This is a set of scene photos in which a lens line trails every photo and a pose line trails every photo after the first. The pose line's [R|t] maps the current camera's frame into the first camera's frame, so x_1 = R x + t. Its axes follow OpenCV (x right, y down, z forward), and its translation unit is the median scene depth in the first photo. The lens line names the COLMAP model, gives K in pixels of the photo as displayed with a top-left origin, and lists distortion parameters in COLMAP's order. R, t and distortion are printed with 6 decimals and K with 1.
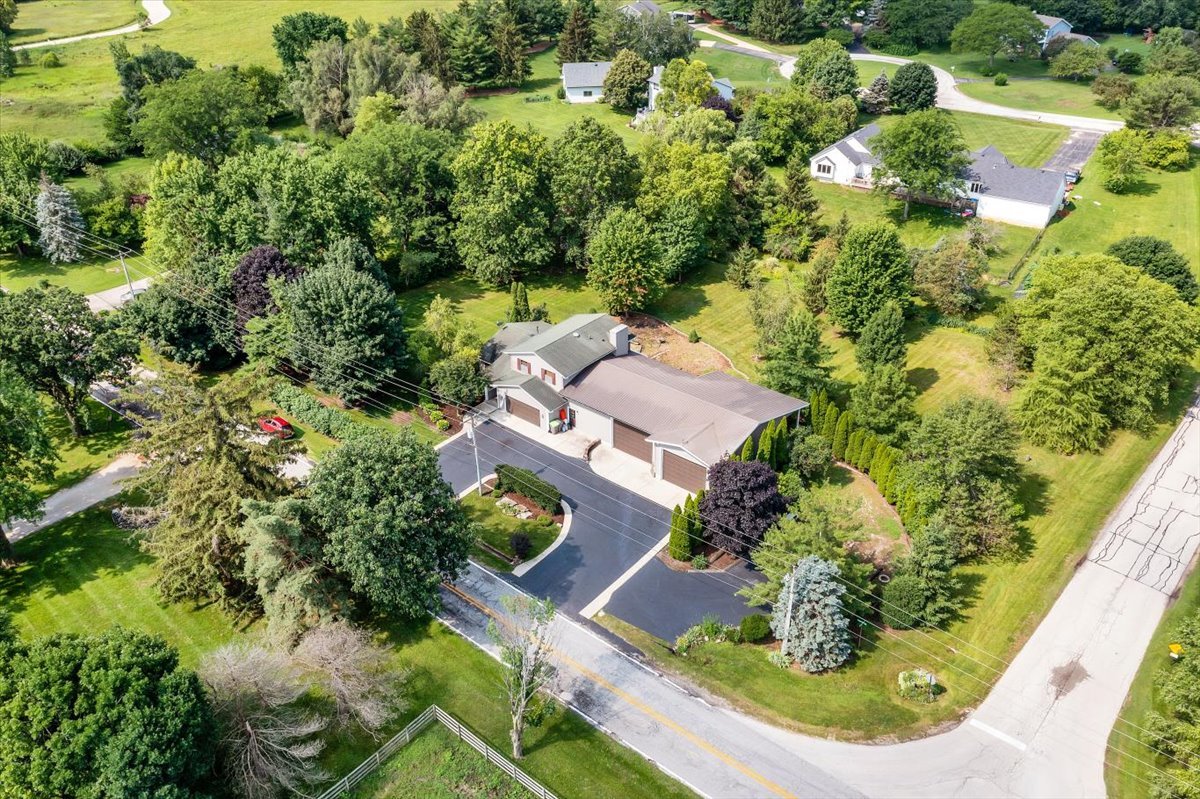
lens RADIAL K [[971.8, 0, 598.6], [0, 971.8, 375.5], [0, 0, 1]] dist [0.003351, -0.000278]
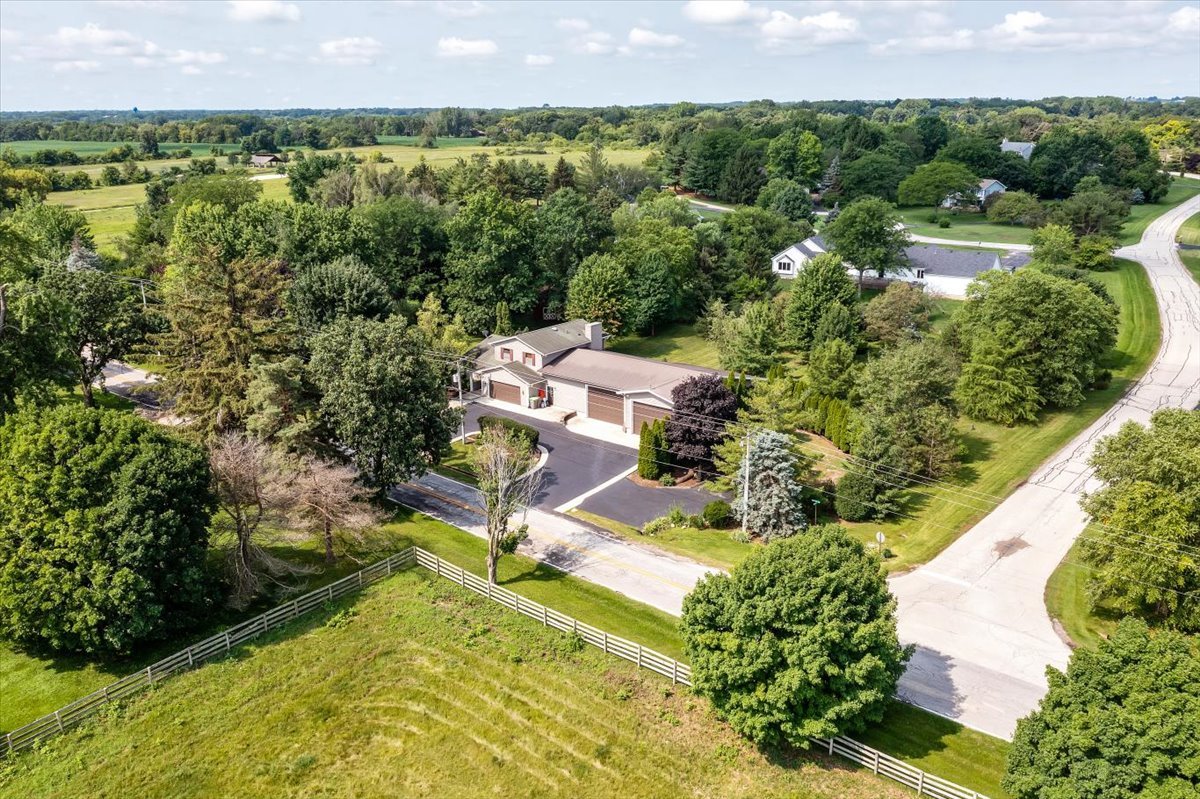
lens RADIAL K [[971.8, 0, 600.3], [0, 971.8, 371.6], [0, 0, 1]] dist [0.003351, -0.000278]
pose [[0.999894, -0.003261, 0.014167, 0.013388], [0.006620, 0.969755, -0.243992, 0.282466], [-0.012942, 0.244060, 0.969674, -0.056790]]
